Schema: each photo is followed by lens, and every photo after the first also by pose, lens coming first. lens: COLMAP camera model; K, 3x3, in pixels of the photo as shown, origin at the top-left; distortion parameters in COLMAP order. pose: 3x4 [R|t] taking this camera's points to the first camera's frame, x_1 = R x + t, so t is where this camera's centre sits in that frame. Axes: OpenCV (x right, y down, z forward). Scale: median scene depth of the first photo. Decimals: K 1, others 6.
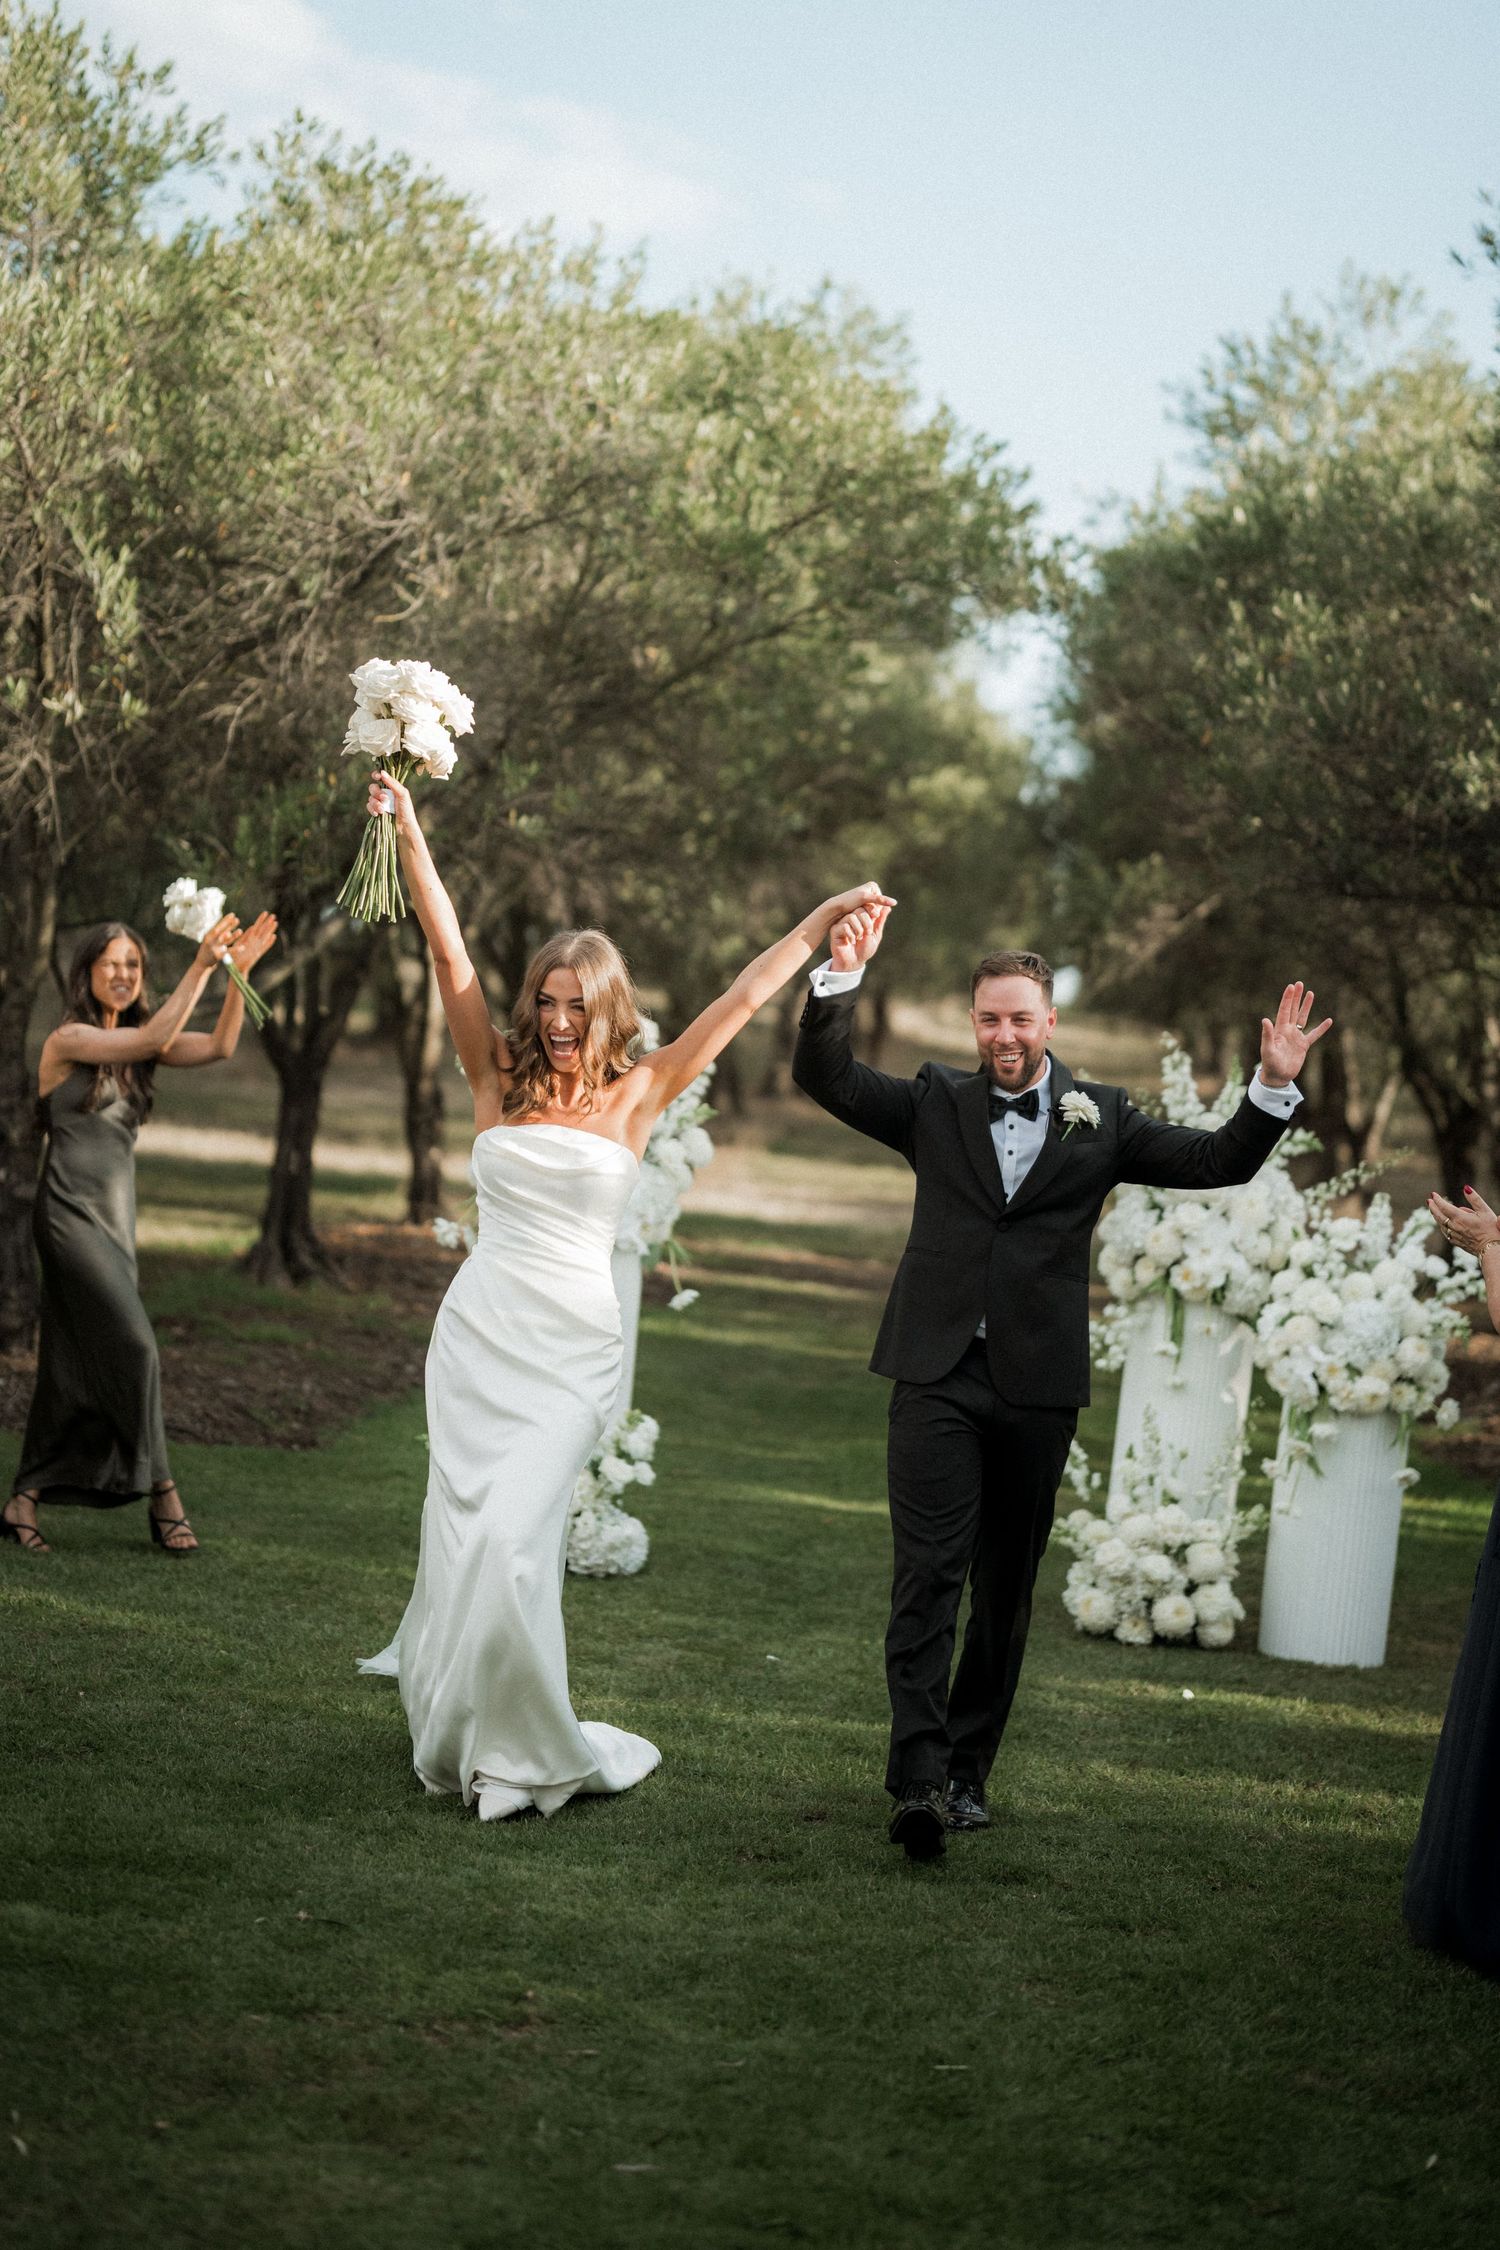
lens RADIAL K [[5178.2, 0, 748.7], [0, 5178.2, 1134.0], [0, 0, 1]] dist [-0.033202, 0.000000]
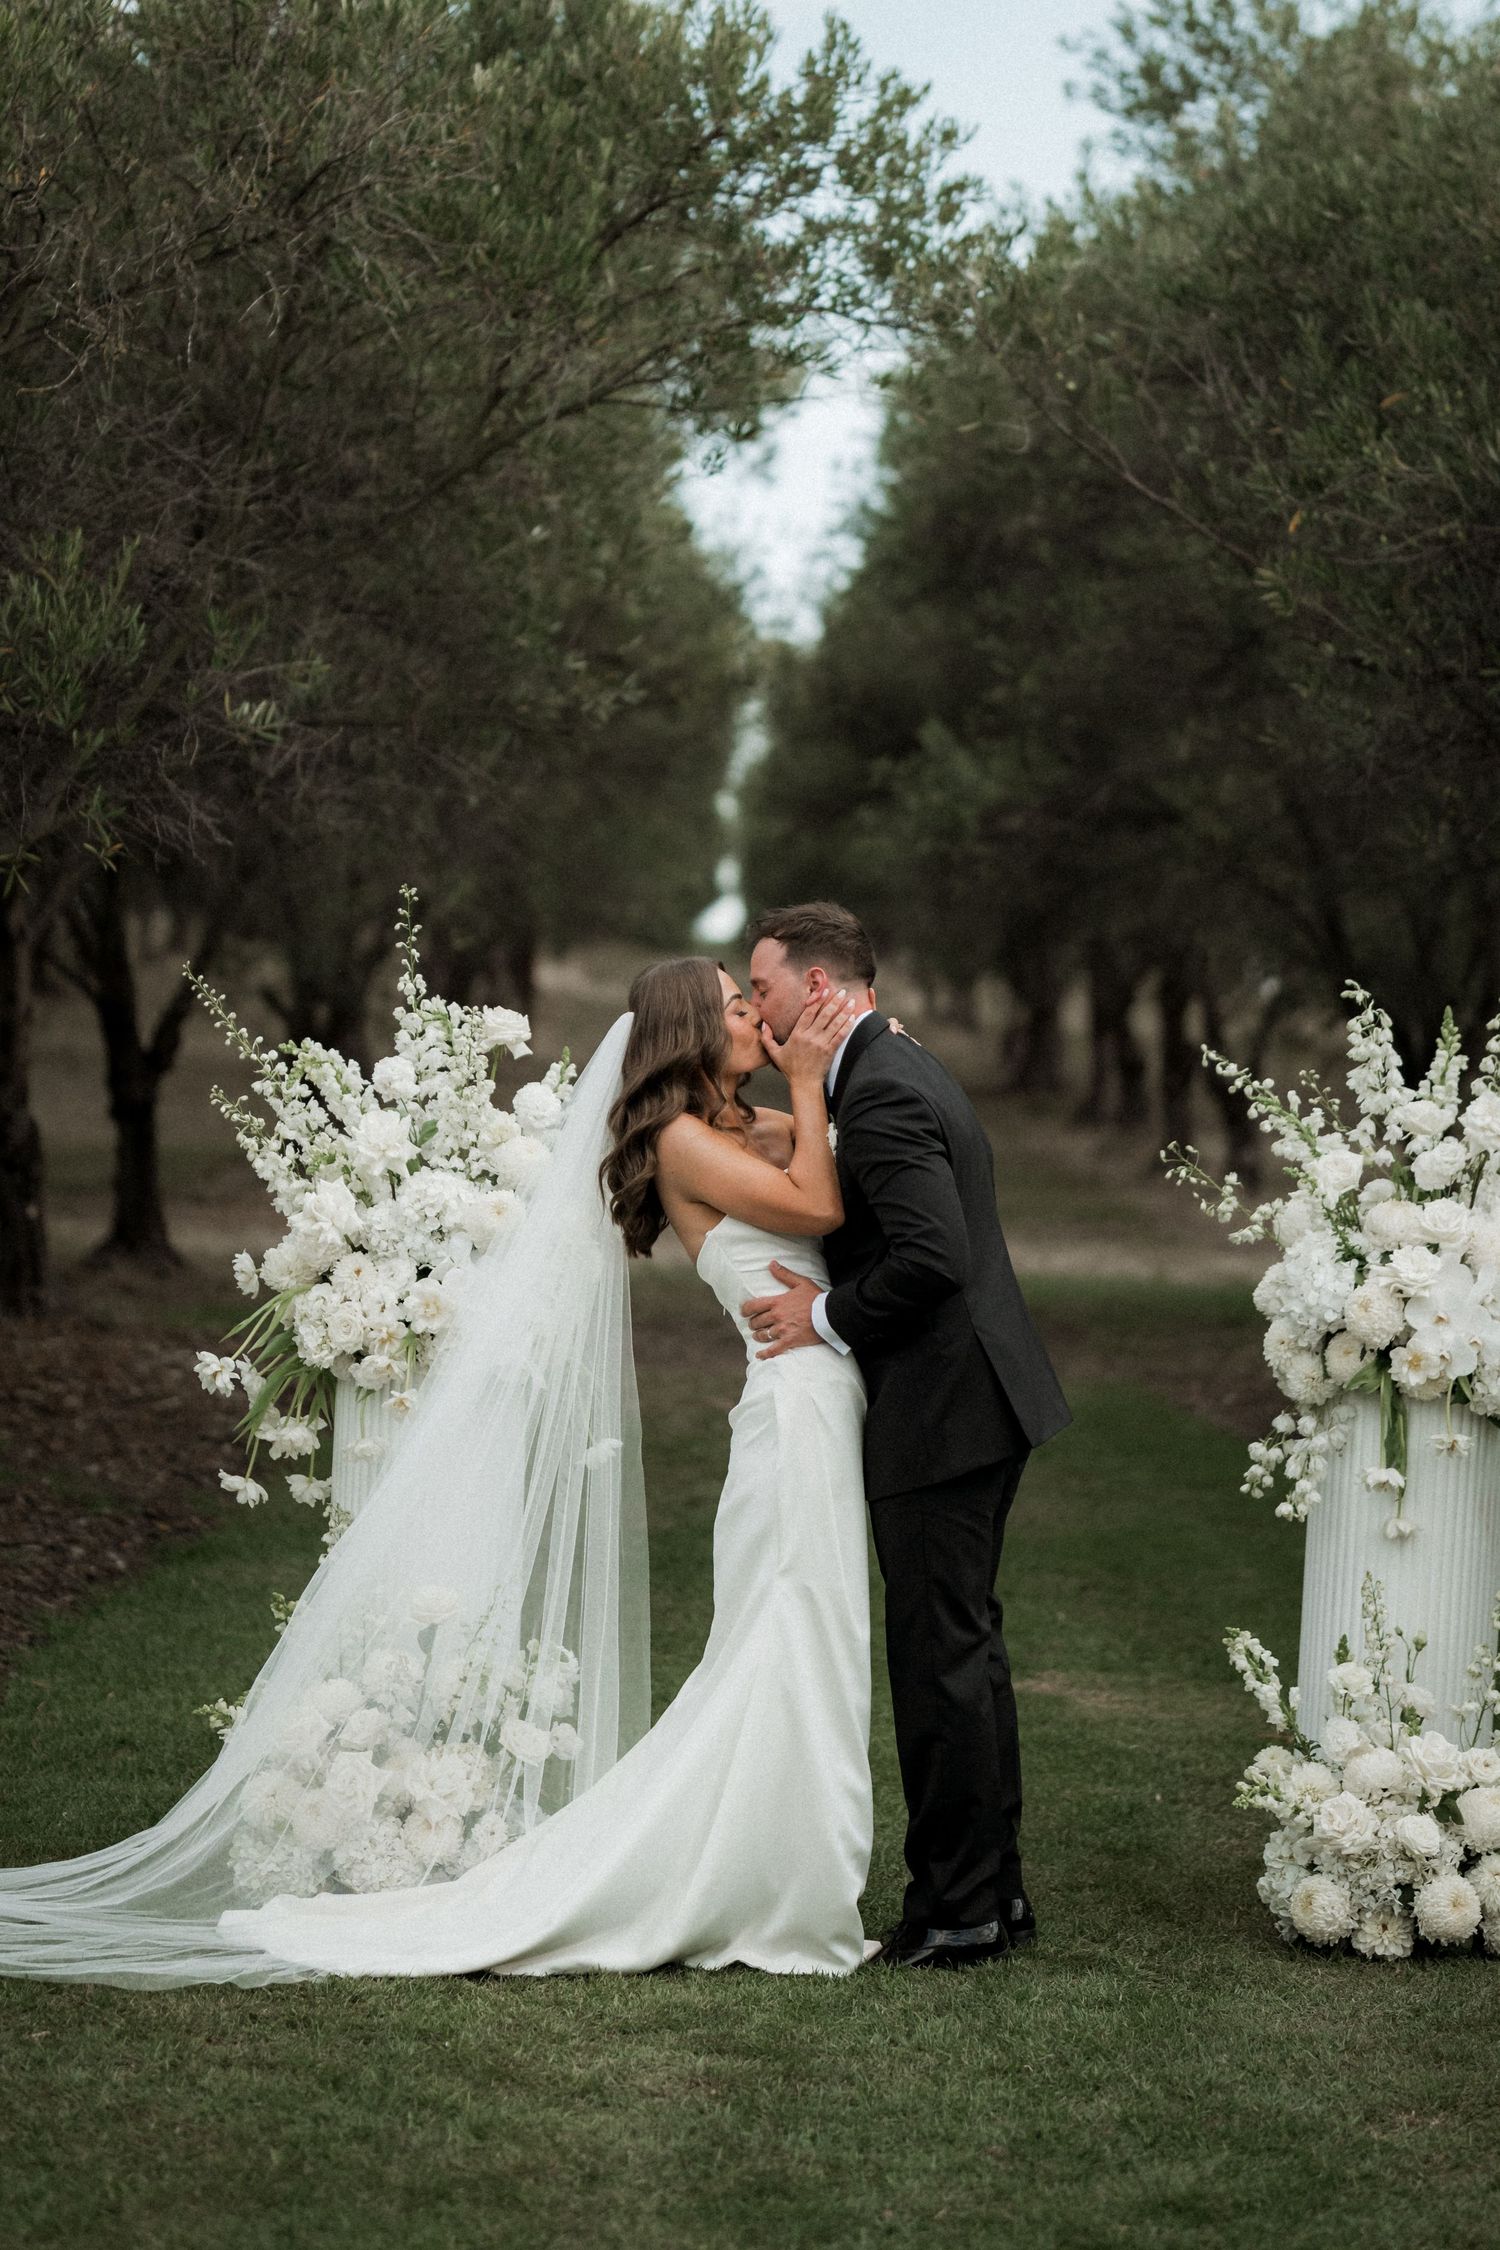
lens RADIAL K [[5178.2, 0, 750.5], [0, 5178.2, 1111.6], [0, 0, 1]] dist [-0.033202, 0.000000]
pose [[0.988653, -0.064983, 0.135436, -0.078342], [0.063959, 0.997882, 0.011907, -0.015607], [-0.135923, -0.003110, 0.990714, 0.387946]]
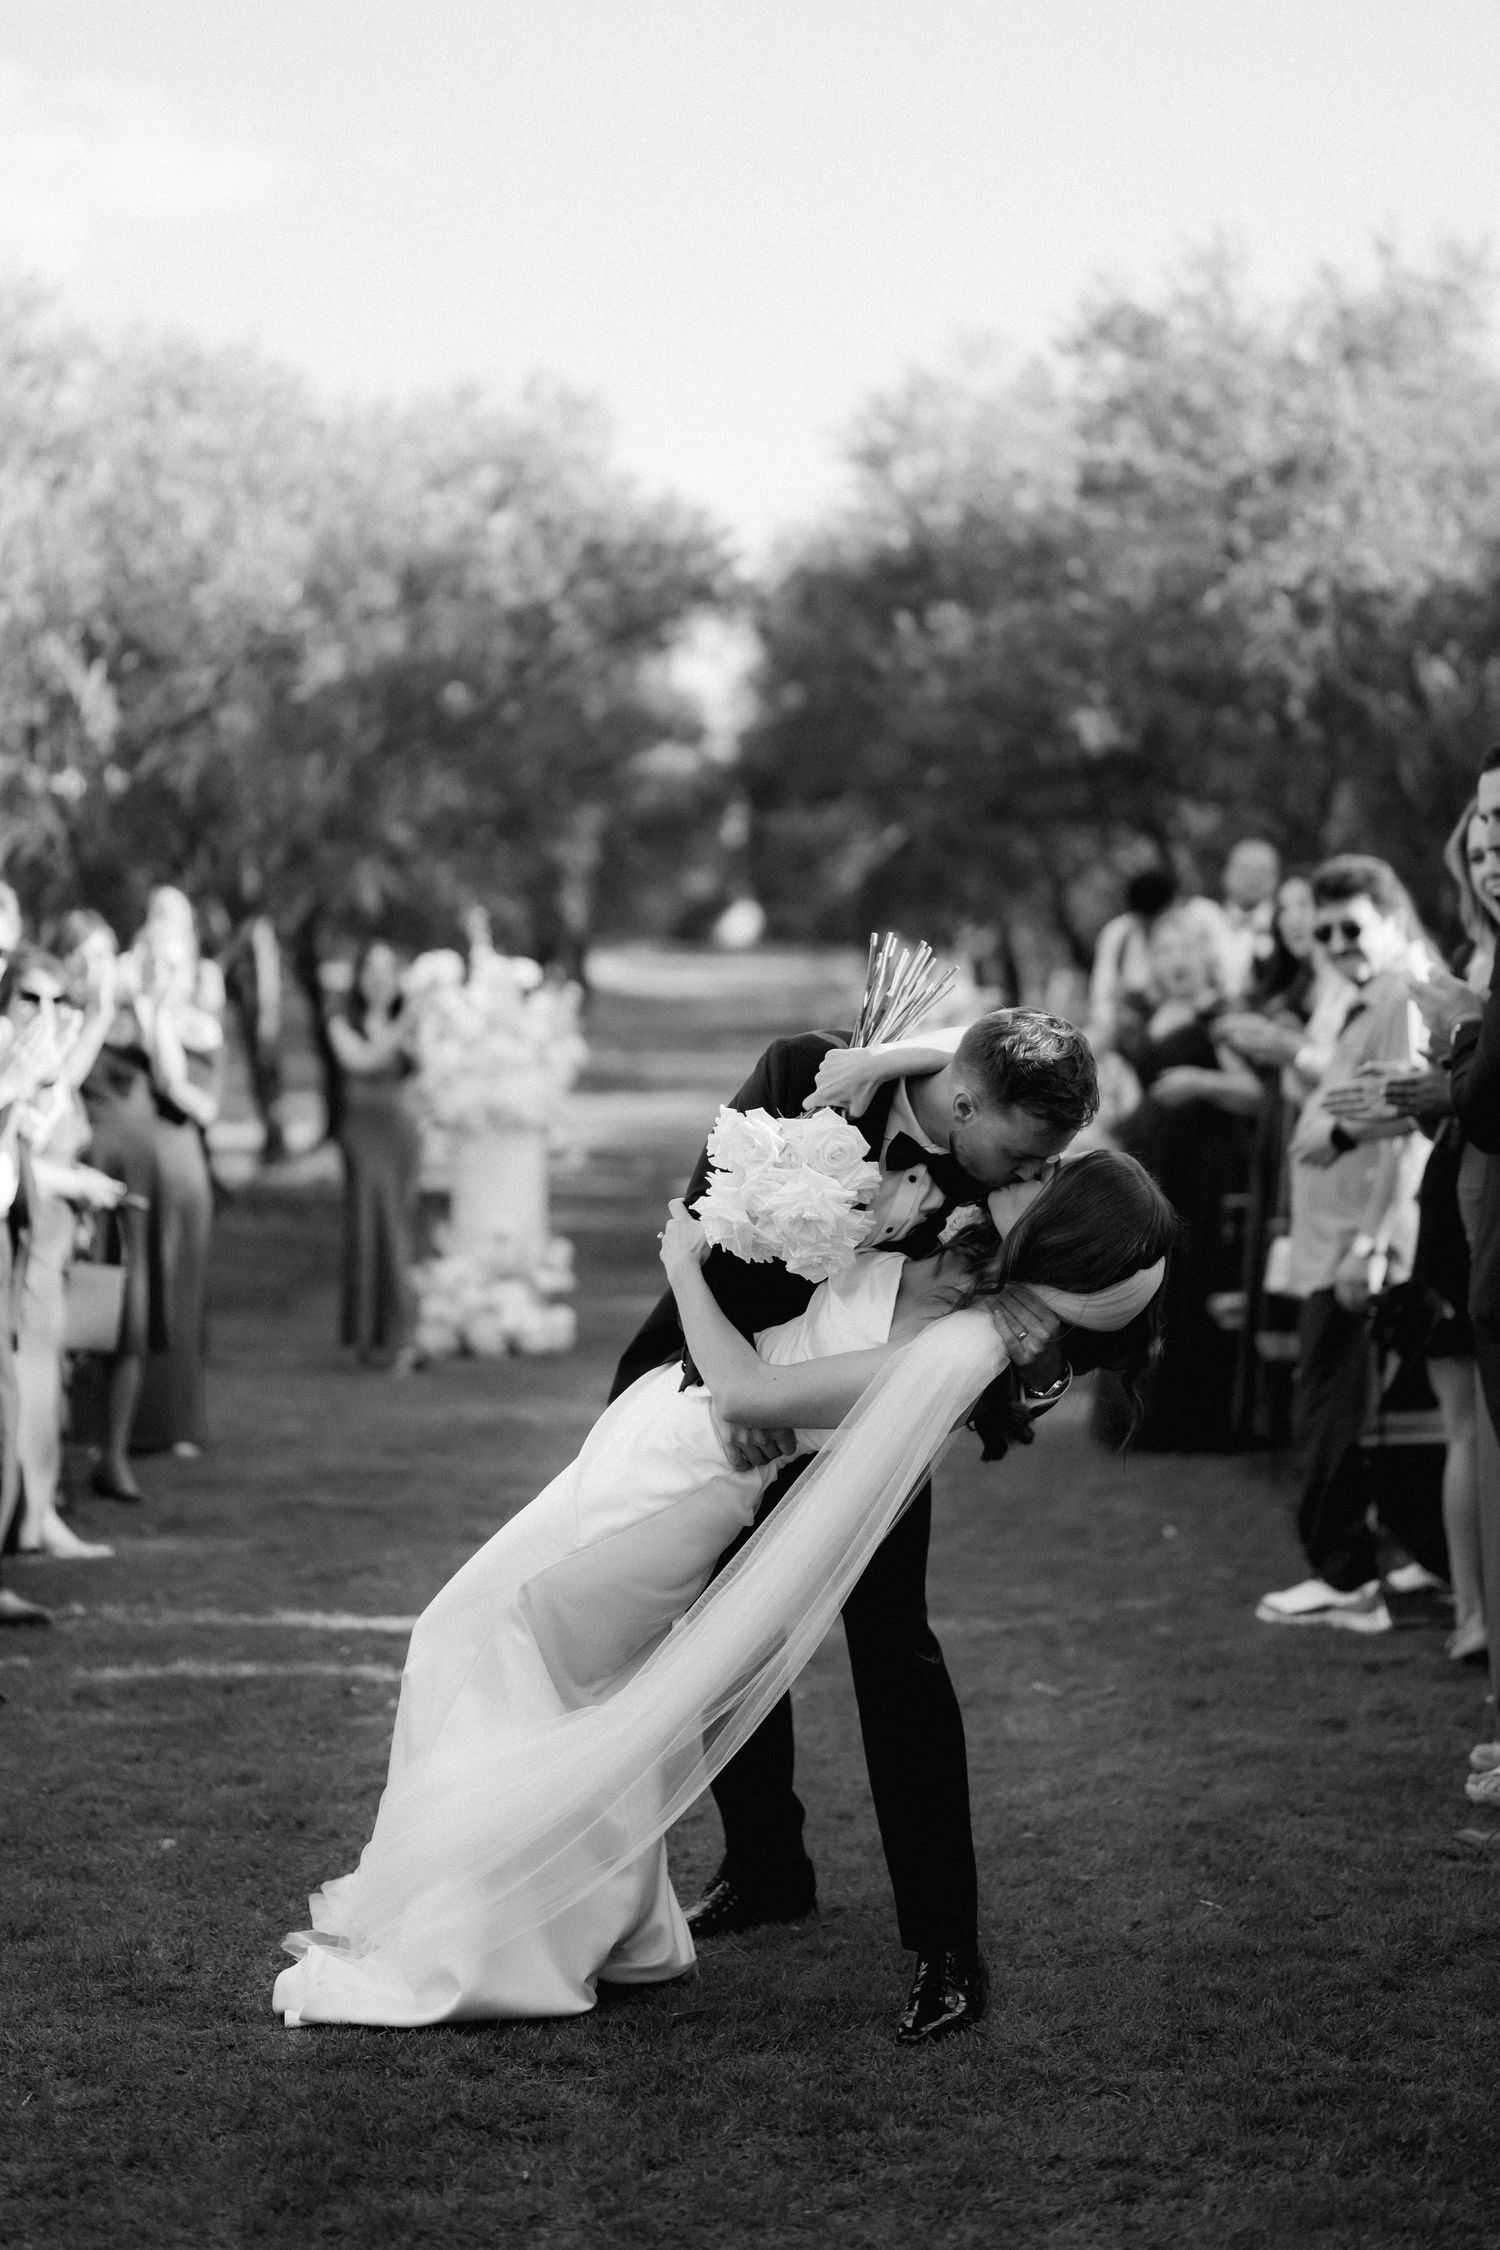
lens RADIAL K [[5178.2, 0, 750.1], [0, 5178.2, 1122.9], [0, 0, 1]] dist [-0.033202, 0.000000]
pose [[0.992443, -0.107000, 0.060073, -0.038257], [0.106613, 0.994254, 0.009619, 0.011300], [-0.060757, -0.003142, 0.998148, -0.323875]]
